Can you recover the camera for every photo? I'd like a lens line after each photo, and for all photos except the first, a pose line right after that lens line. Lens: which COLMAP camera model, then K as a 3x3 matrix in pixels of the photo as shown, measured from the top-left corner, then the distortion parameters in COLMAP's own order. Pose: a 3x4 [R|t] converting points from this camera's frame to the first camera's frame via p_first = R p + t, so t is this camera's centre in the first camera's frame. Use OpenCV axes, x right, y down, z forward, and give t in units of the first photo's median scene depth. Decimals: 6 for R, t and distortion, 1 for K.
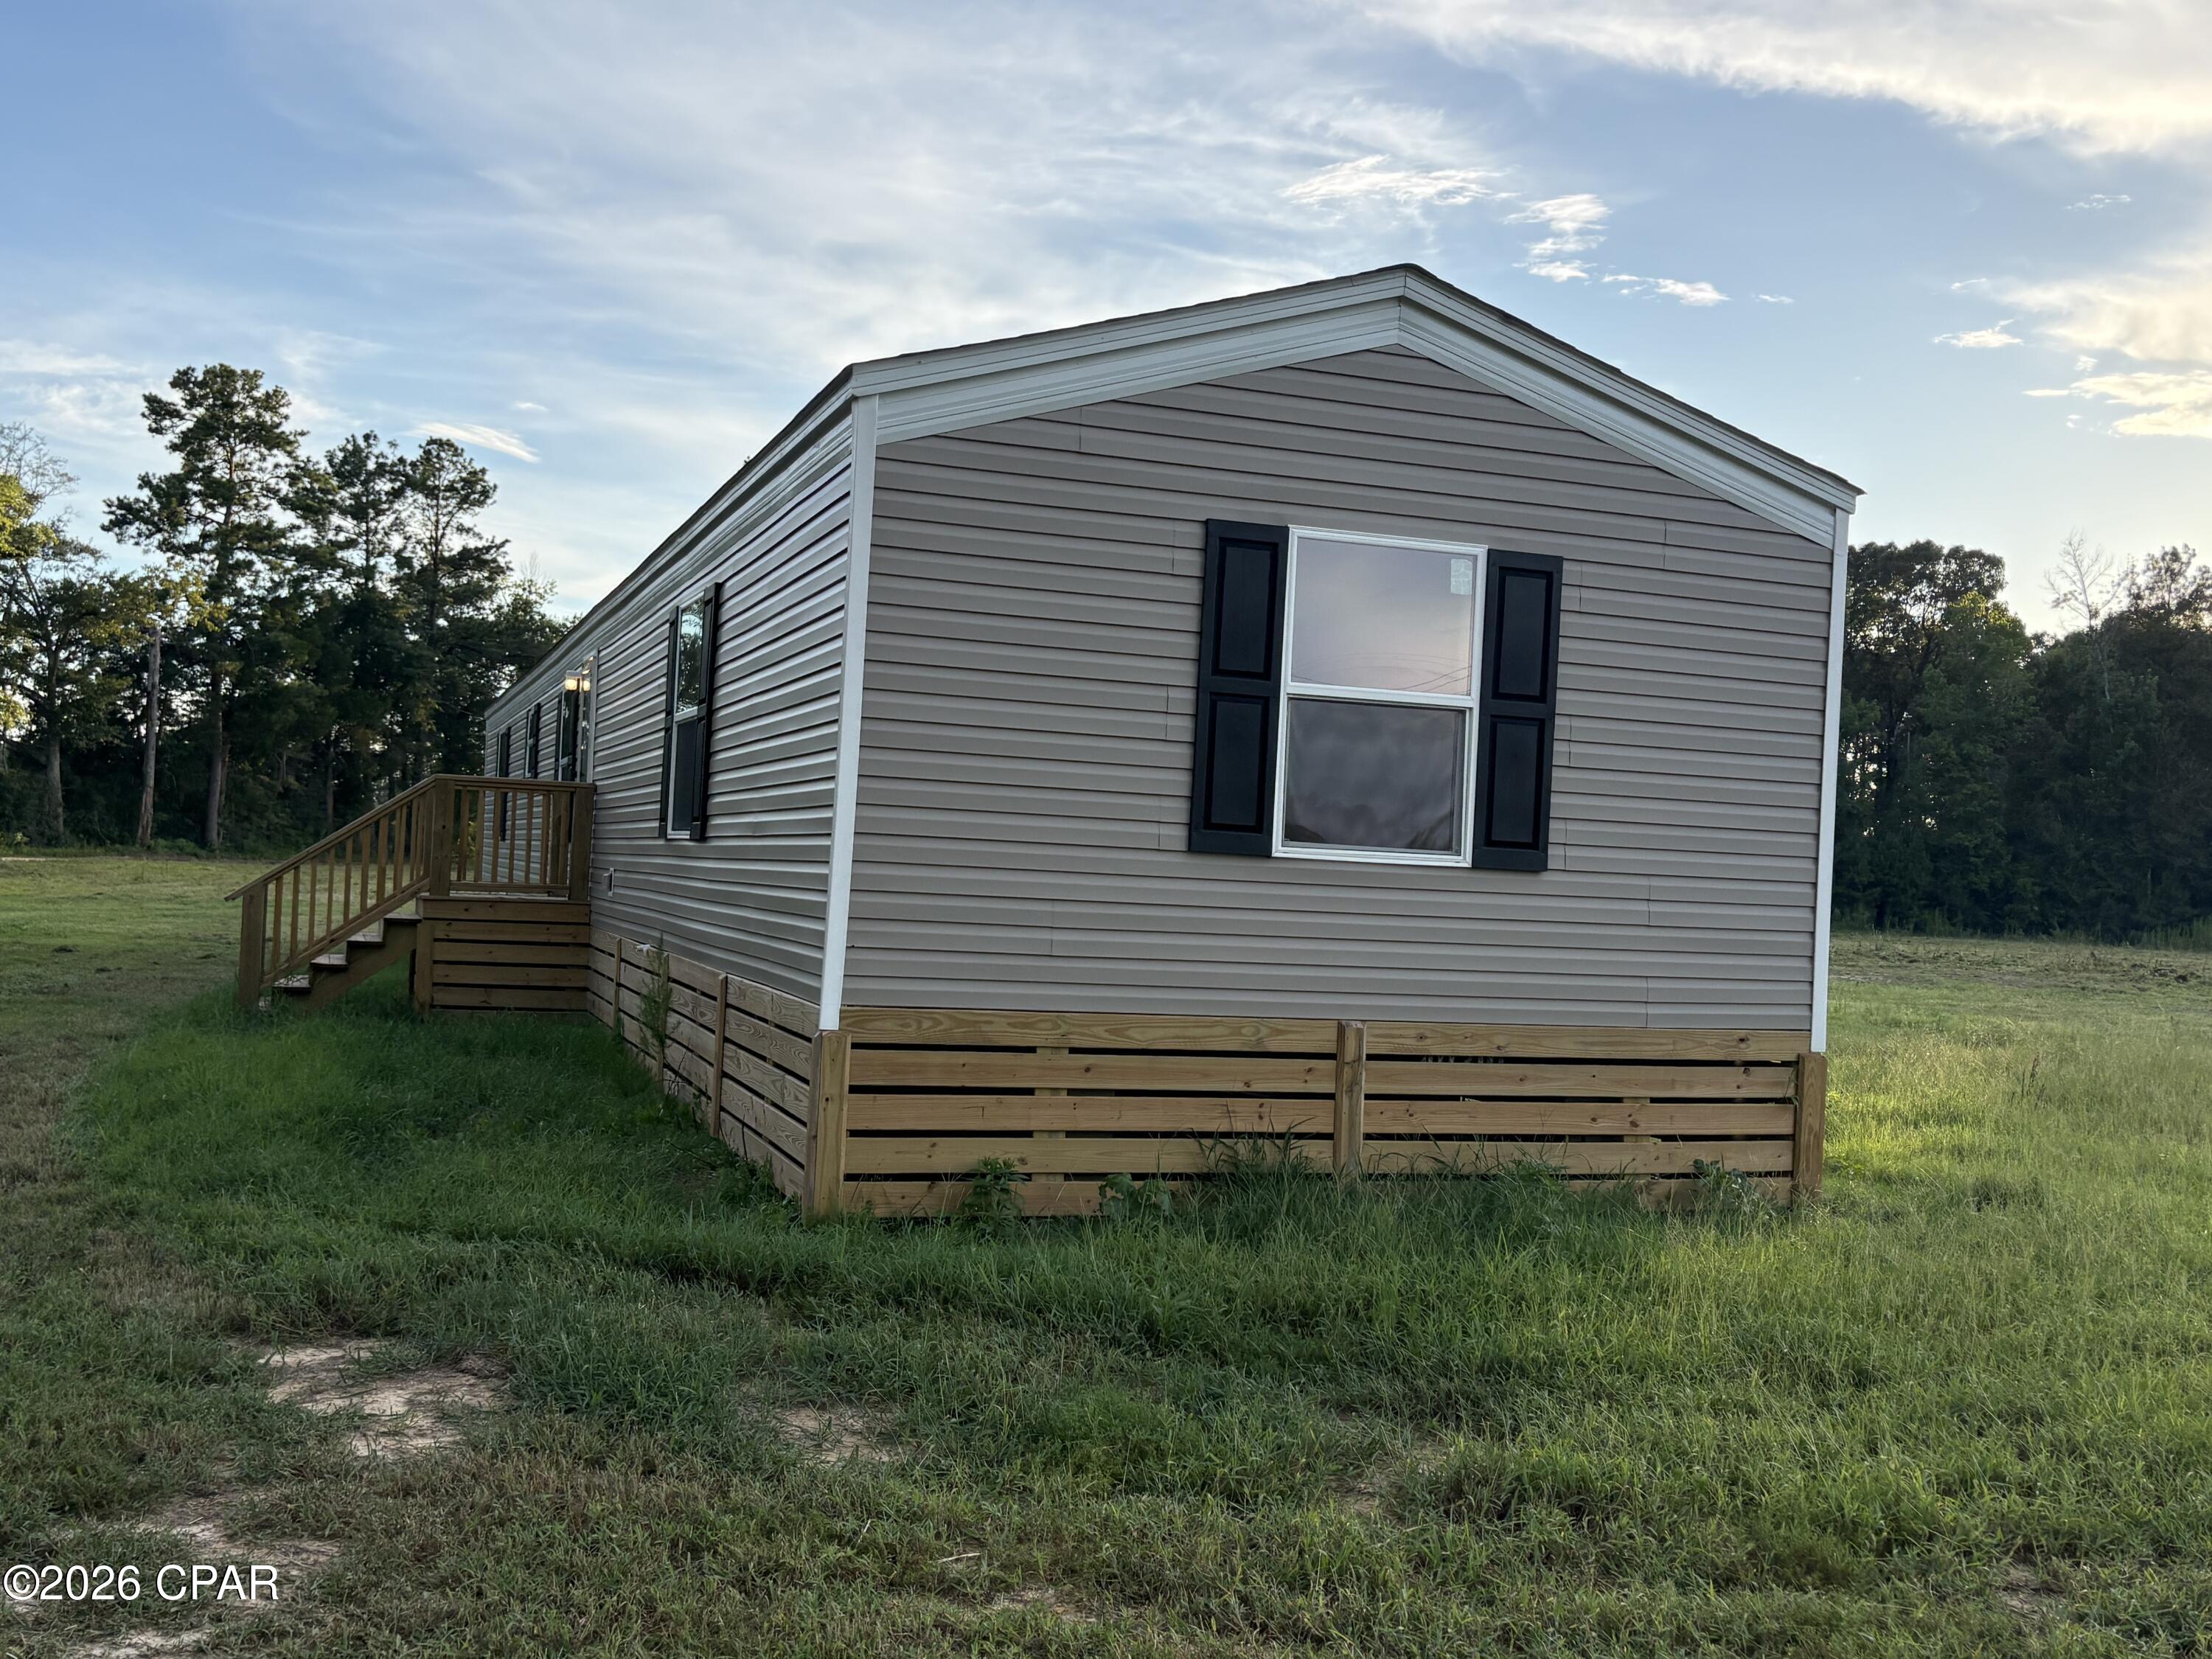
lens RADIAL K [[2174.6, 0, 1056.3], [0, 2174.6, 857.0], [0, 0, 1]] dist [0.044166, 0.000000]
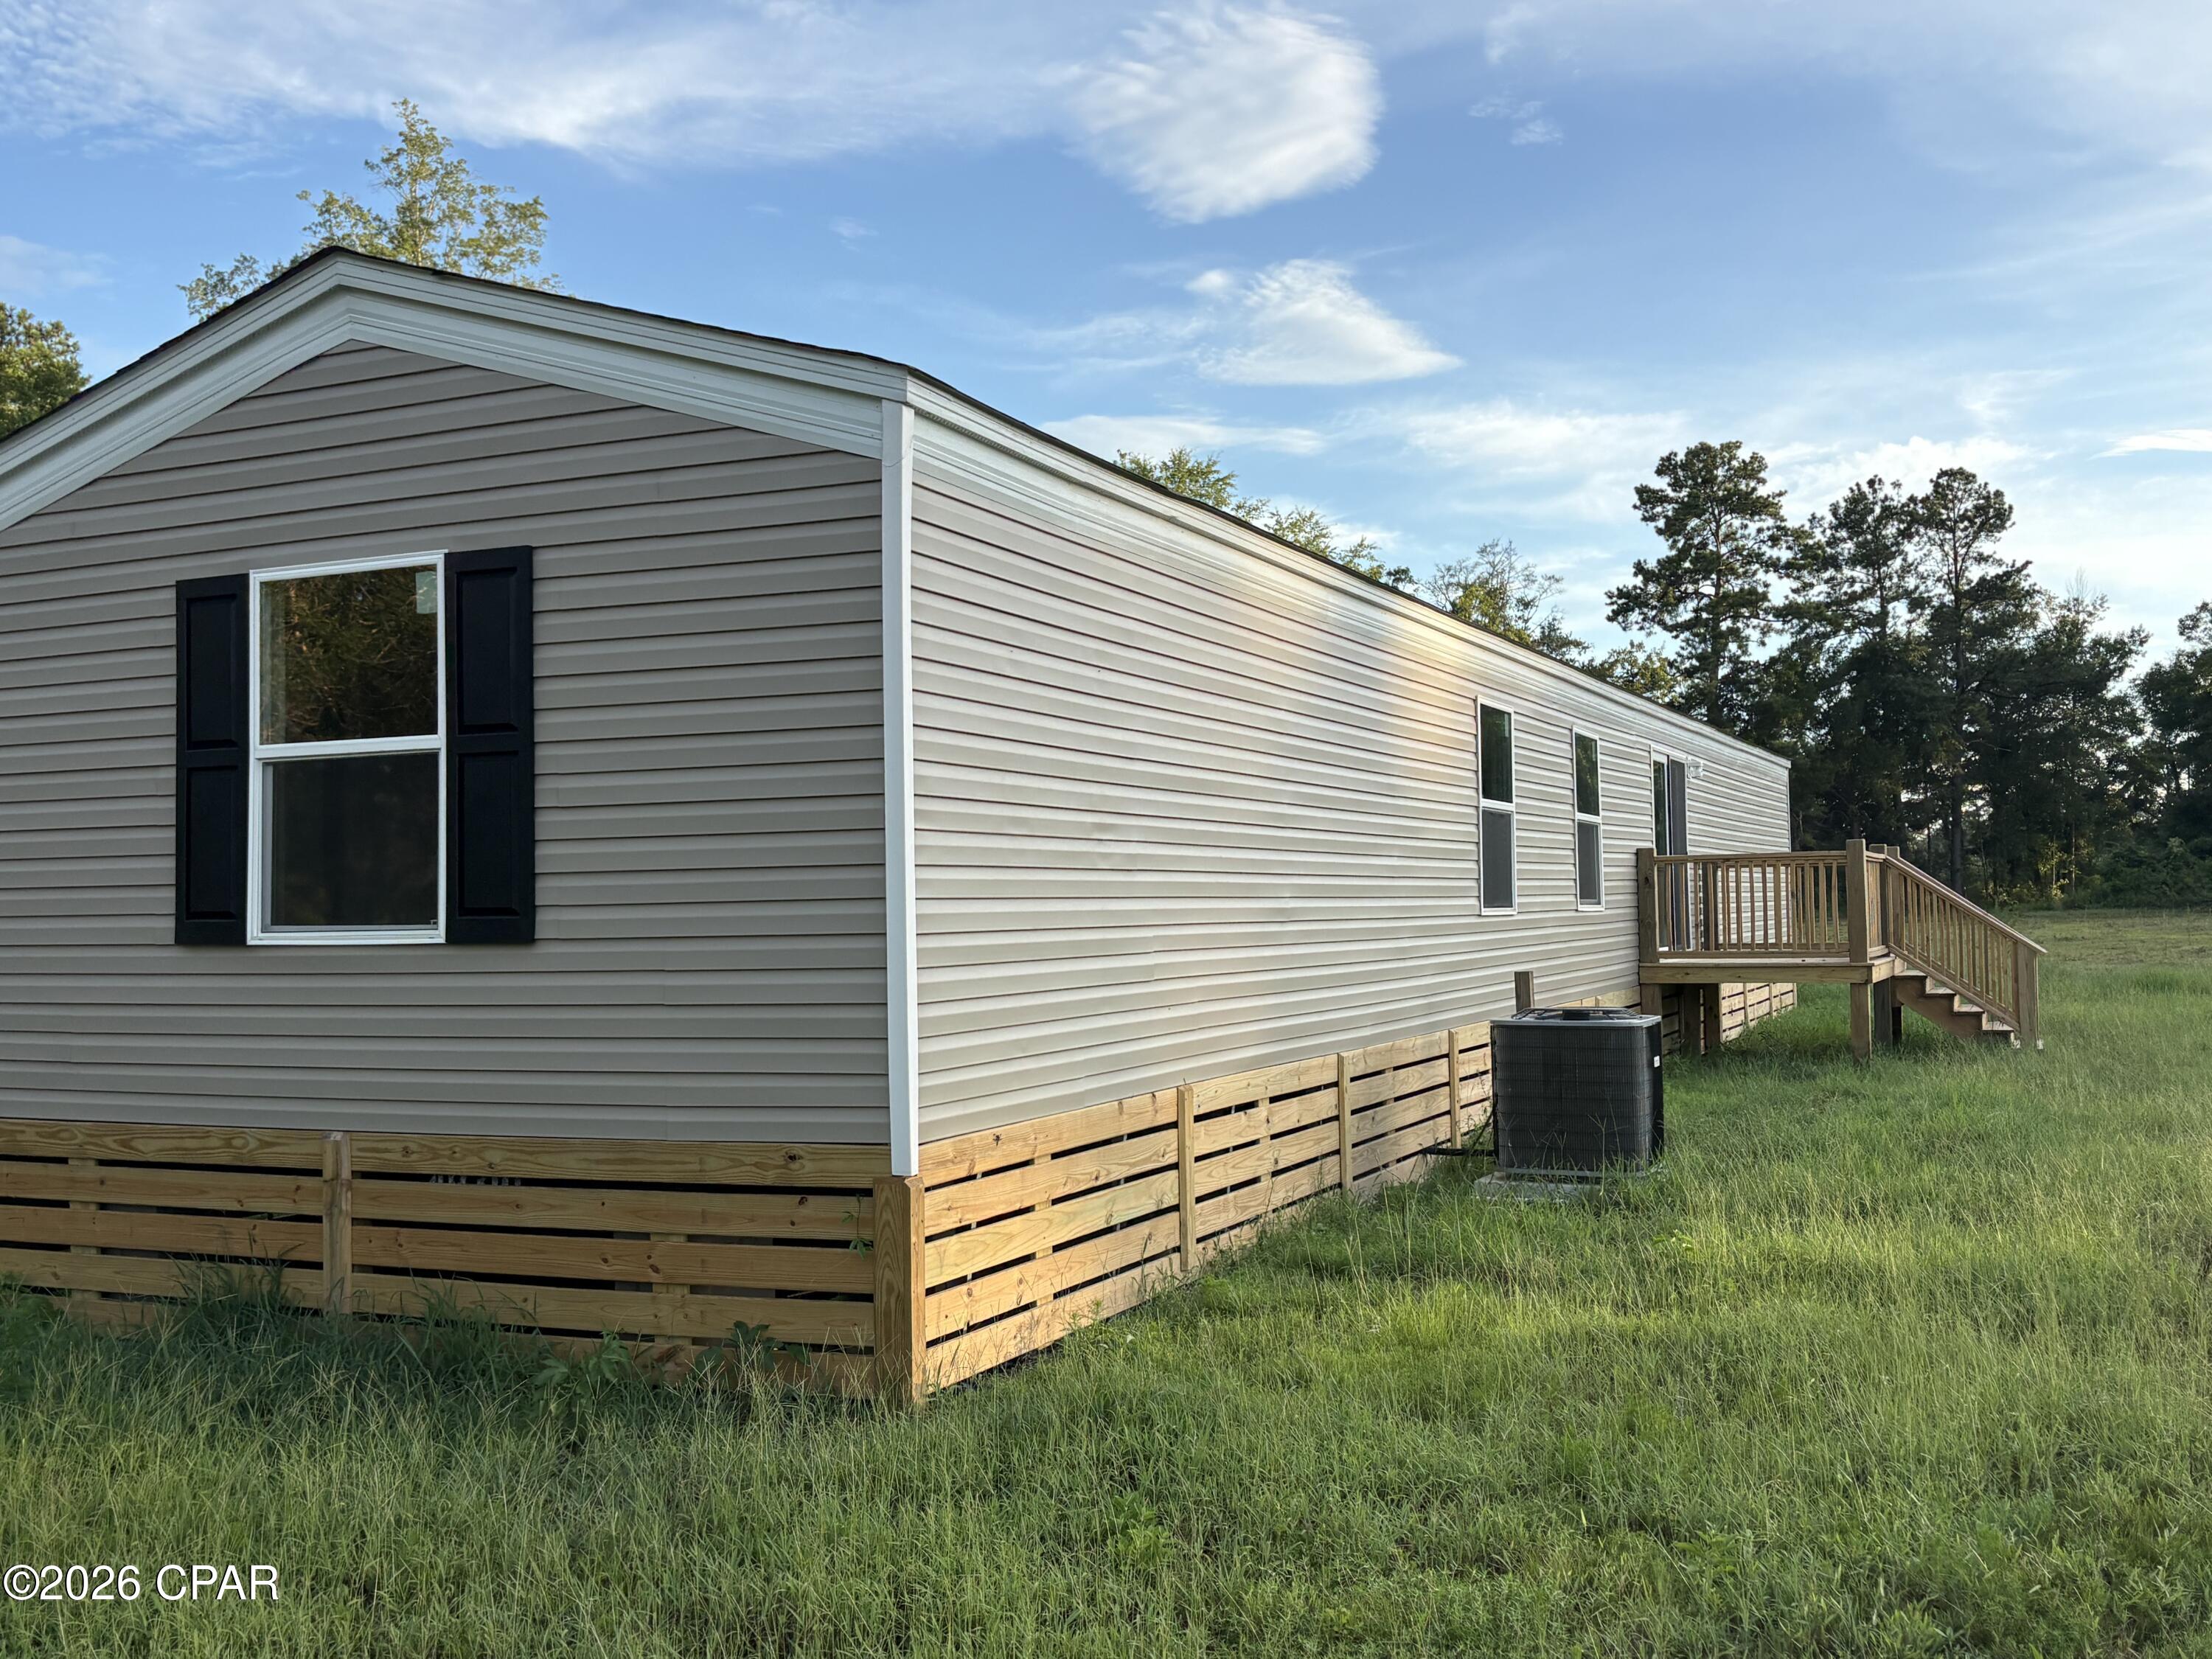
lens RADIAL K [[2174.6, 0, 1109.8], [0, 2174.6, 825.2], [0, 0, 1]] dist [0.044166, 0.000000]
pose [[0.723052, -0.083824, -0.685689, 0.107131], [0.055963, 0.996456, -0.062802, 0.003002], [0.688523, 0.007036, 0.725181, 0.065782]]
